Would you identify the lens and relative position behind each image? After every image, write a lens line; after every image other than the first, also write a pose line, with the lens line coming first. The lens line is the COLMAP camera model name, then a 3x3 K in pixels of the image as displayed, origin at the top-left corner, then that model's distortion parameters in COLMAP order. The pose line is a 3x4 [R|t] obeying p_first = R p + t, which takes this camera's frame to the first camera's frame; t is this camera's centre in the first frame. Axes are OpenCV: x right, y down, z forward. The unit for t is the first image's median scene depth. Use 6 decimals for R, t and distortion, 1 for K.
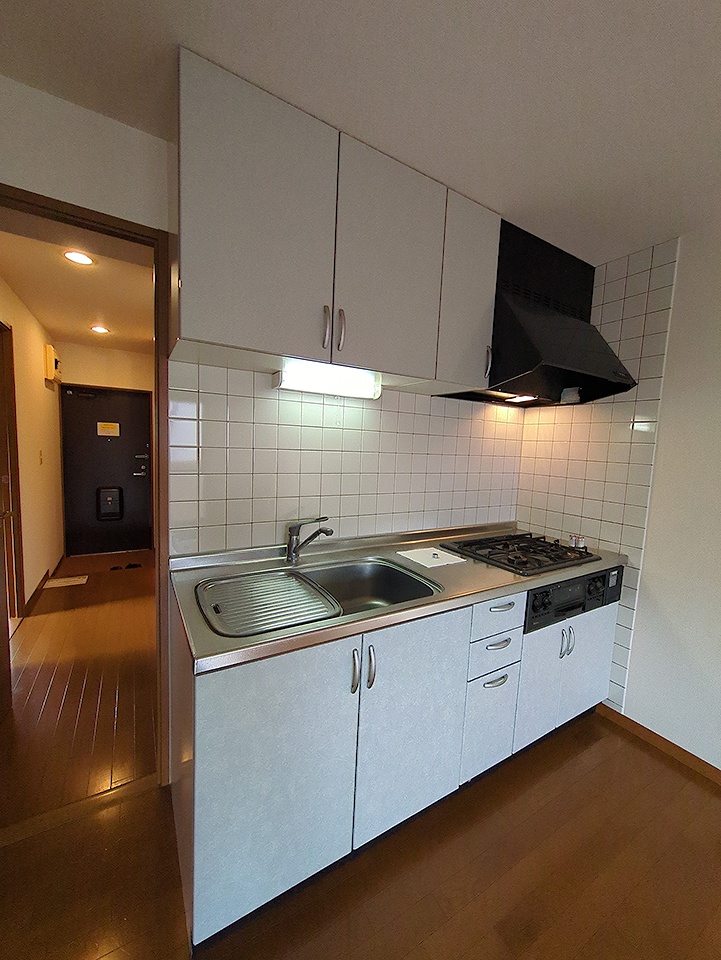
lens RADIAL K [[379.5, 0, 359.6], [0, 379.5, 476.2], [0, 0, 1]] dist [-0.002882, 0.000590]
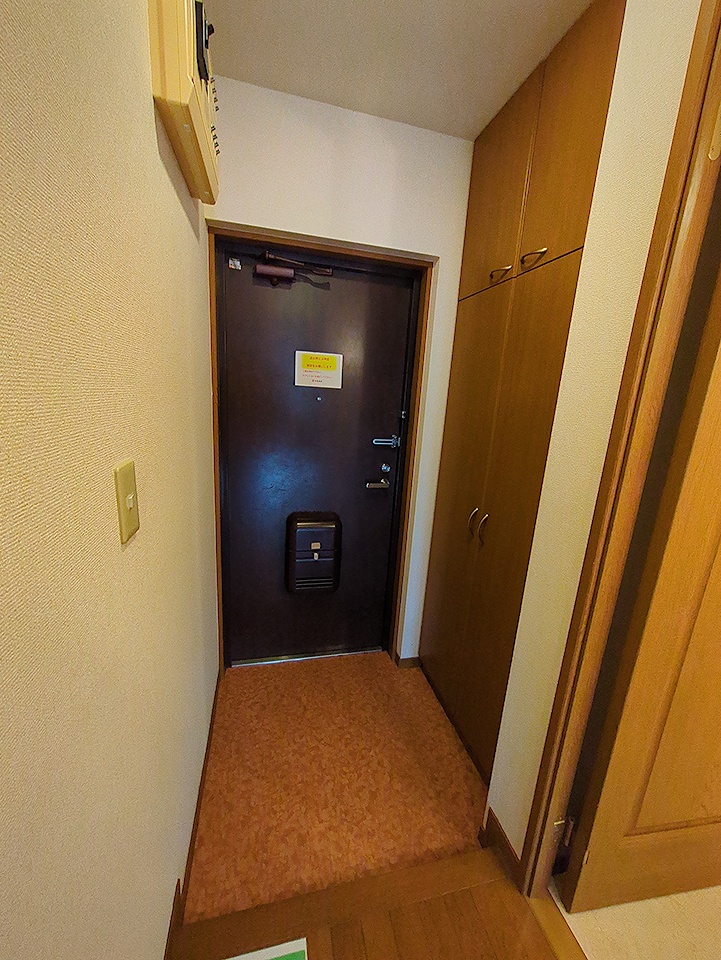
lens RADIAL K [[379.5, 0, 359.7], [0, 379.5, 481.9], [0, 0, 1]] dist [-0.002882, 0.000590]
pose [[0.956656, 0.081019, -0.279723, -0.412246], [-0.047155, 0.990941, 0.125745, -0.050418], [0.287377, -0.107104, 0.951810, 0.516818]]
